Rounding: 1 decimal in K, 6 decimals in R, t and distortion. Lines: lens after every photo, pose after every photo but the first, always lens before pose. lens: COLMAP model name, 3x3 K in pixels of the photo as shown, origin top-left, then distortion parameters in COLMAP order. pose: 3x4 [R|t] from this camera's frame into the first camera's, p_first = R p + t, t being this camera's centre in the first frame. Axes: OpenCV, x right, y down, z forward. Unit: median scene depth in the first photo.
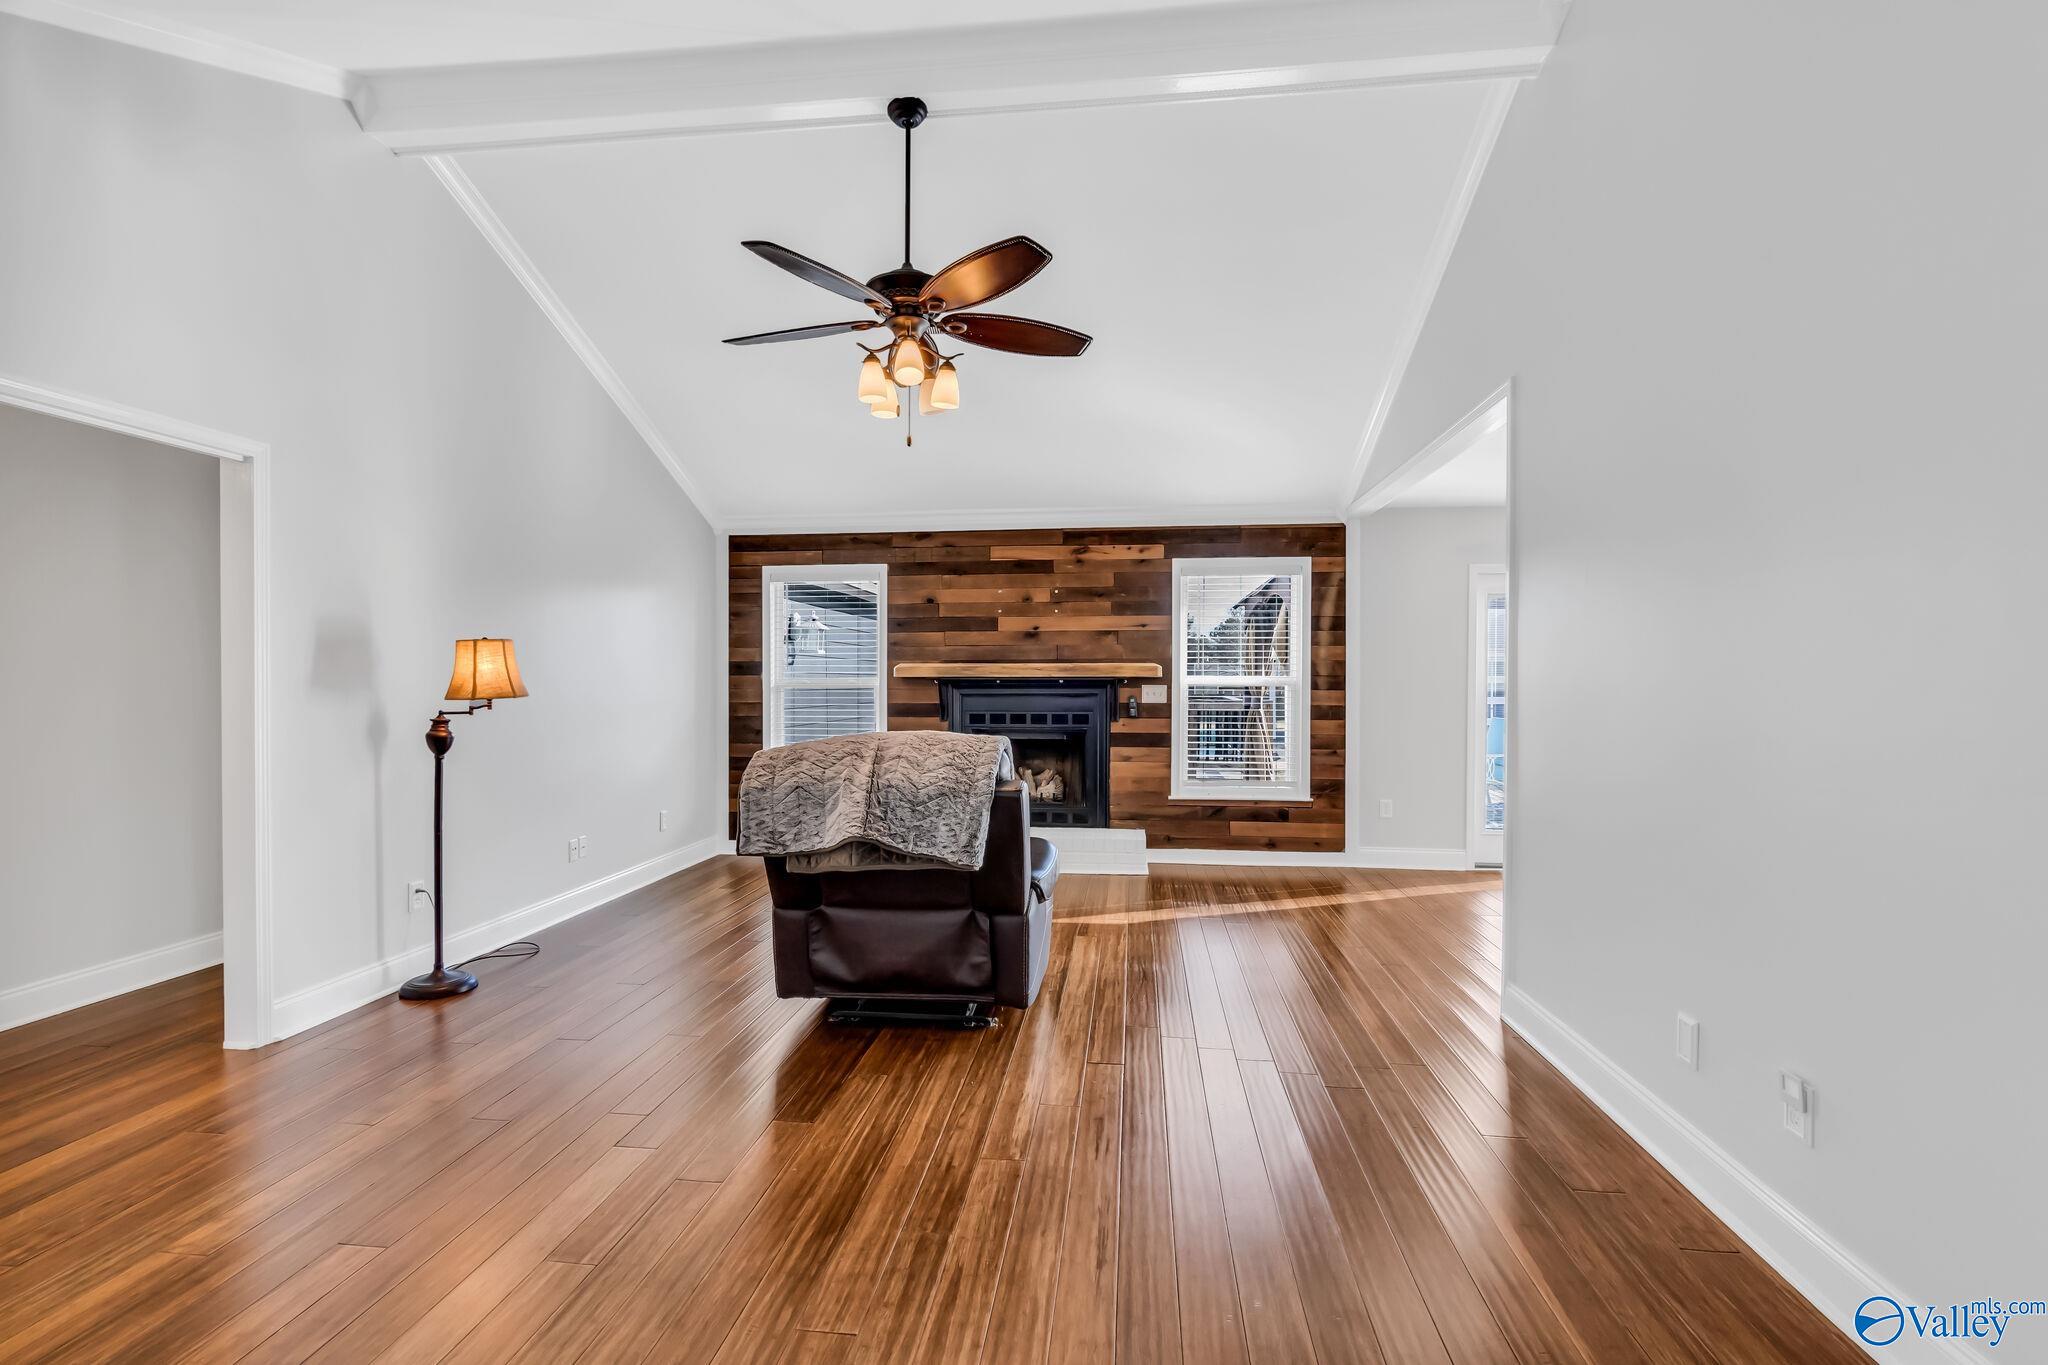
lens RADIAL K [[943.0, 0, 1020.6], [0, 943.0, 679.7], [0, 0, 1]] dist [-0.004684, 0.003852]
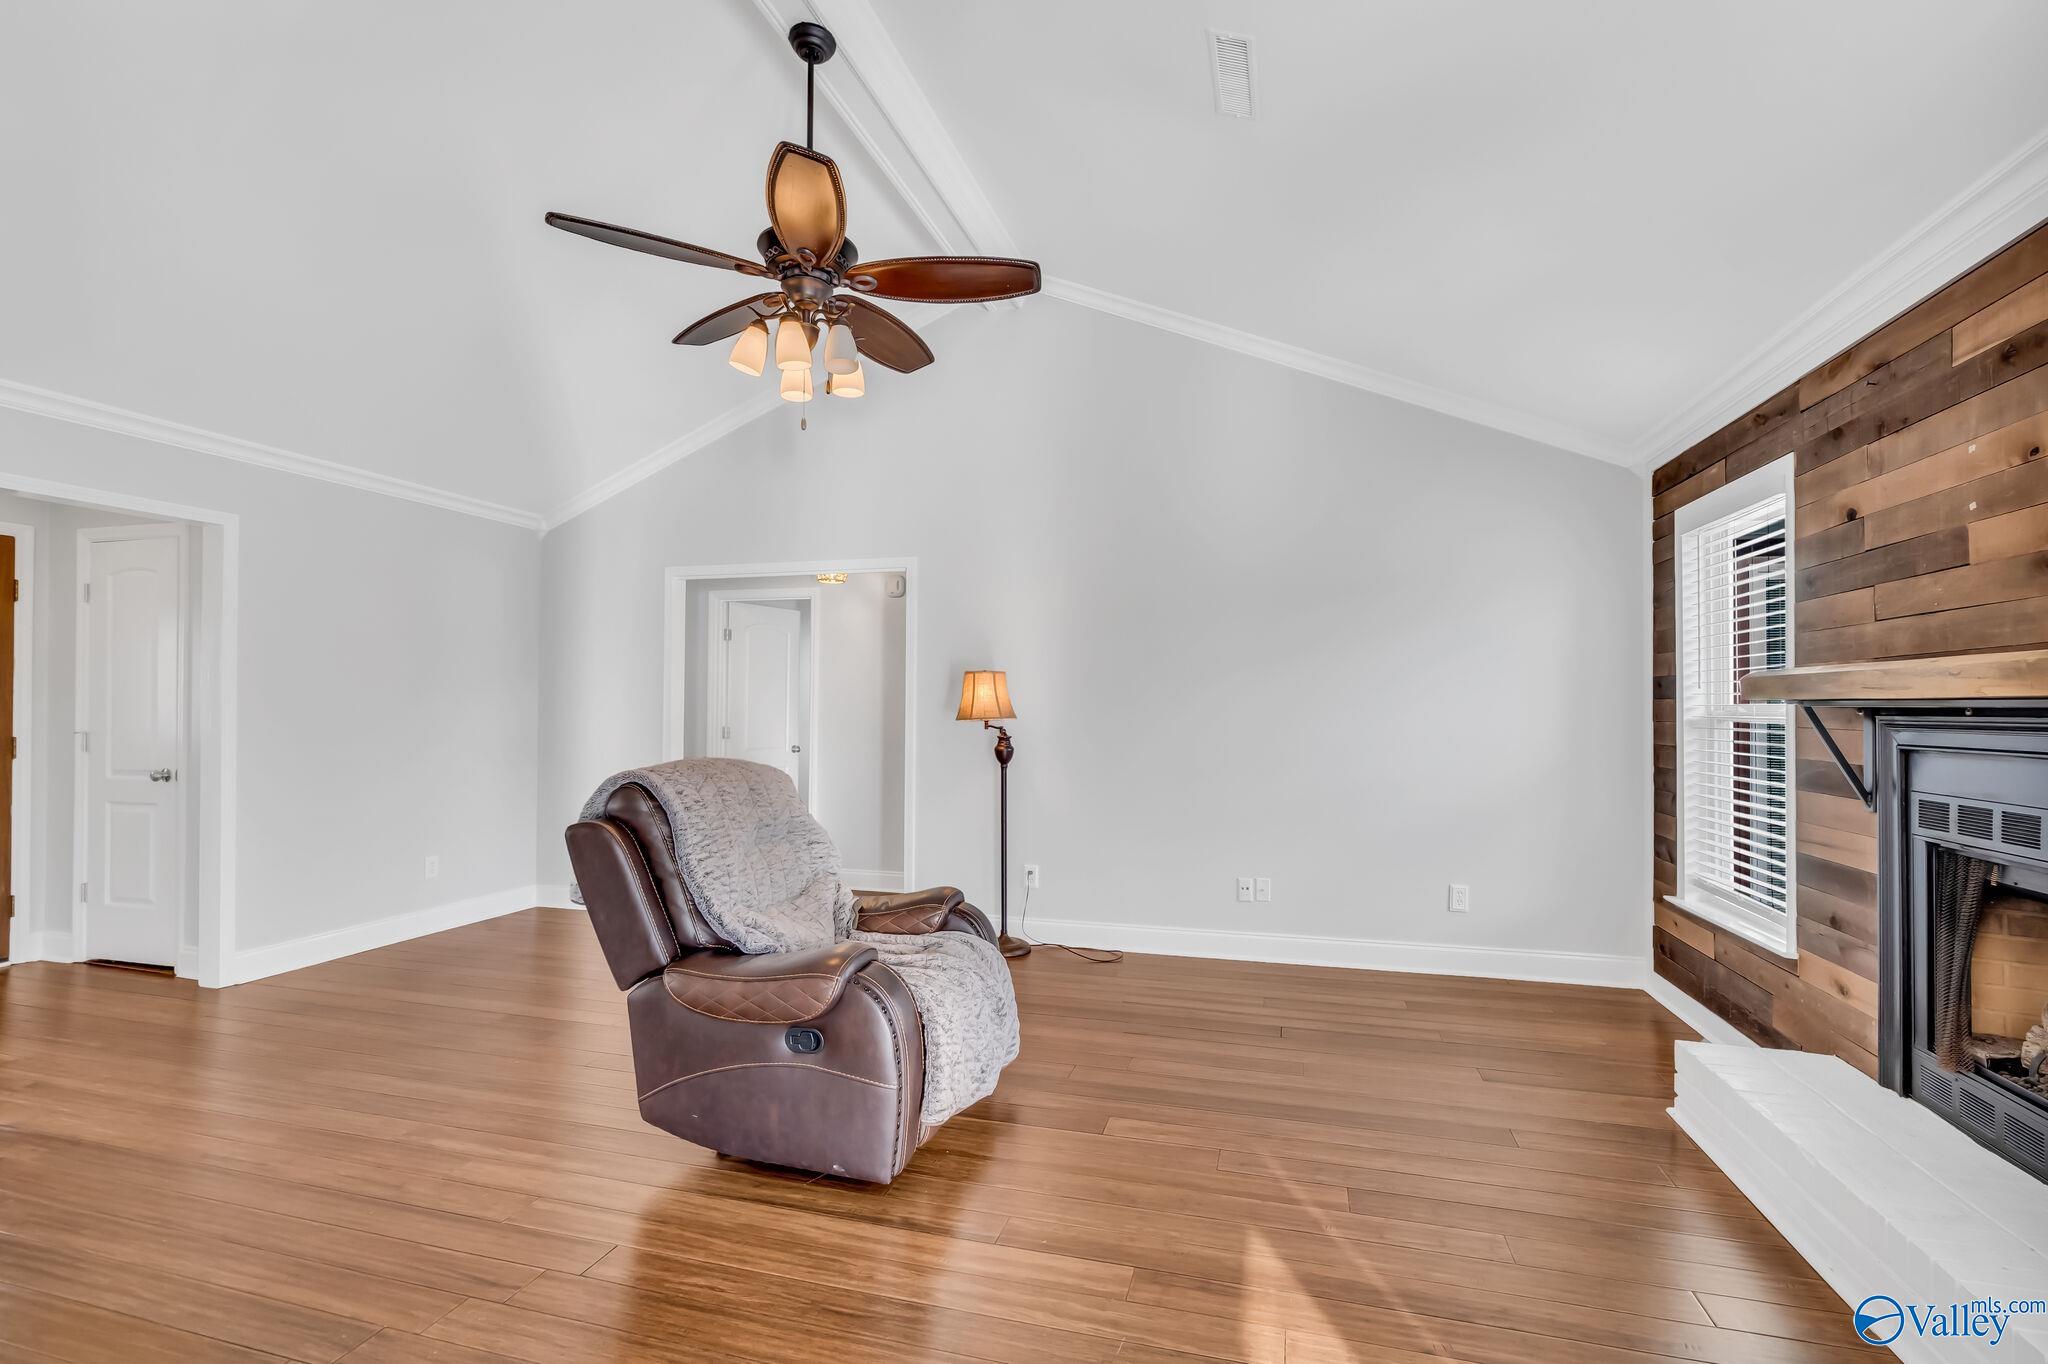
lens RADIAL K [[943.0, 0, 1024.4], [0, 943.0, 692.9], [0, 0, 1]] dist [-0.004684, 0.003852]
pose [[-0.154900, -0.015301, -0.987812, 0.624529], [-0.004628, 0.999880, -0.014762, 0.002437], [0.987919, 0.002285, -0.154952, 1.217668]]
